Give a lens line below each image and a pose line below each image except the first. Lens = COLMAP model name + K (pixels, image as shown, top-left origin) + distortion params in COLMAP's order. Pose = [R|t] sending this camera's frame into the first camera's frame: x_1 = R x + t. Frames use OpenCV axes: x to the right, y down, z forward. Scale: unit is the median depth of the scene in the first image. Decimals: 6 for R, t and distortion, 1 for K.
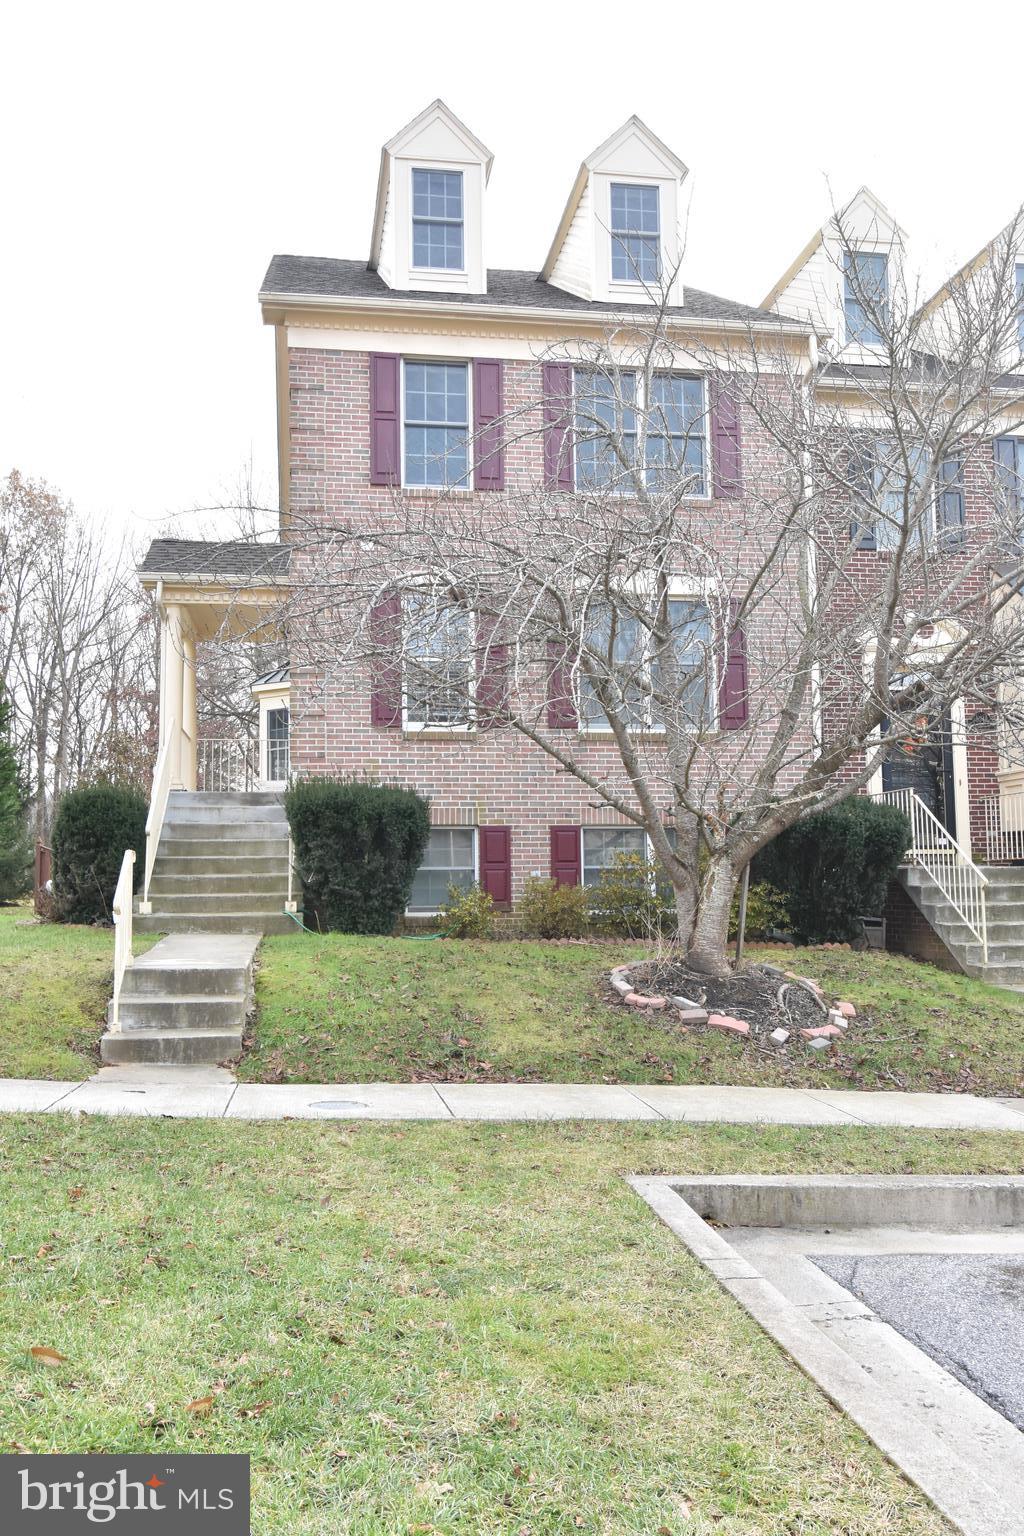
lens RADIAL K [[1273.3, 0, 518.5], [0, 1273.3, 796.2], [0, 0, 1]] dist [-0.008347, -0.002480]
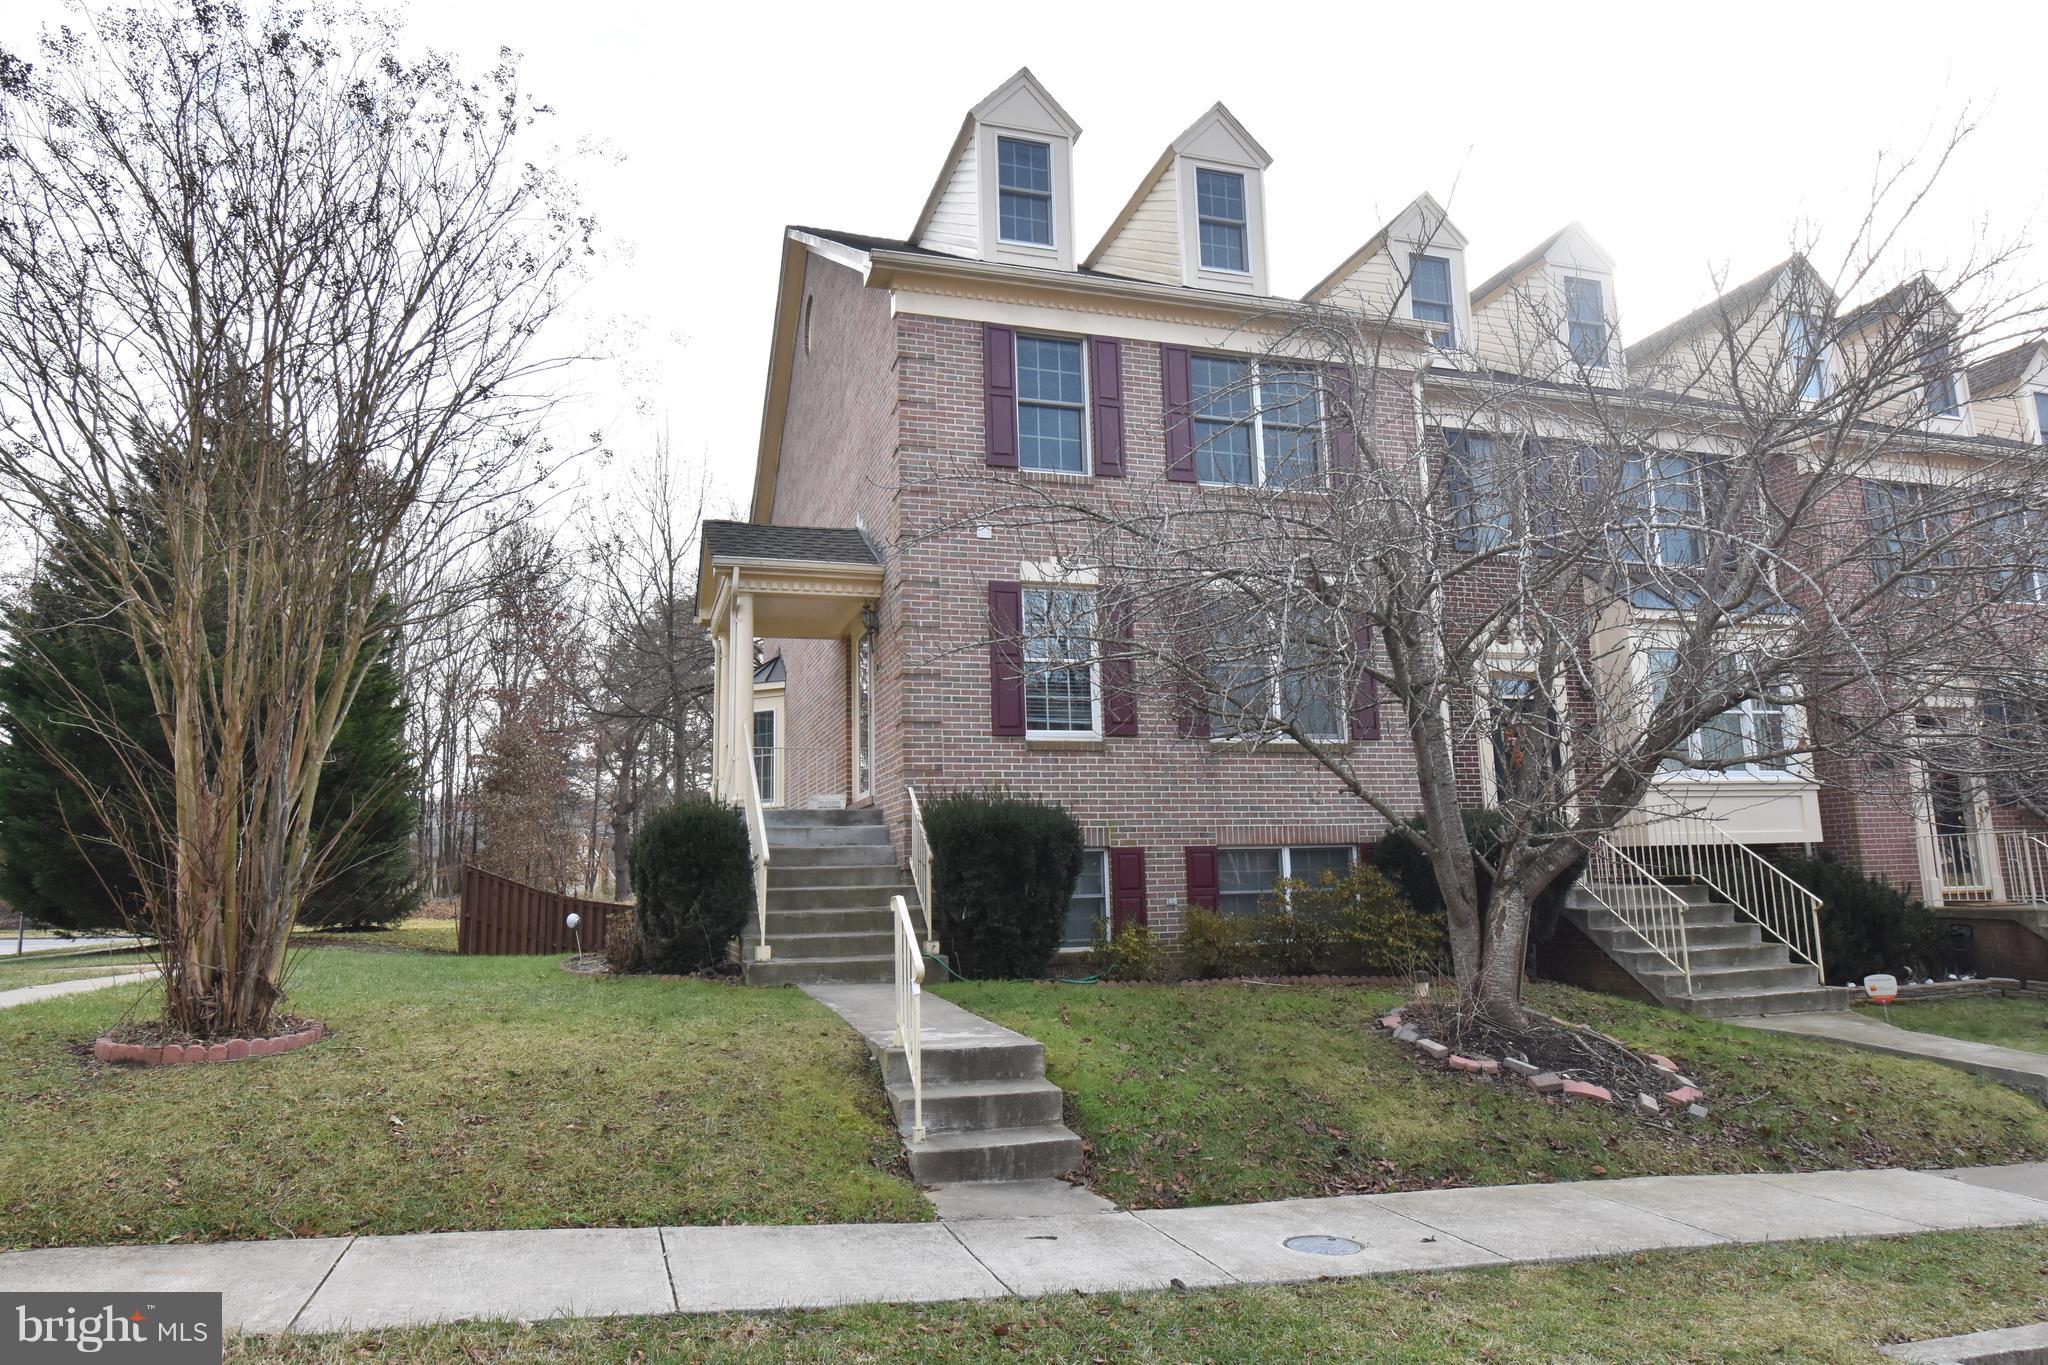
lens RADIAL K [[1266.0, 0, 1024.0], [0, 1266.0, 682.5], [0, 0, 1]] dist [0.006245, -0.026255]
pose [[0.988731, 0.010845, 0.149312, -0.222203], [0.002713, 0.995911, -0.090303, -0.011720], [-0.149681, 0.089691, 0.984658, 0.129818]]
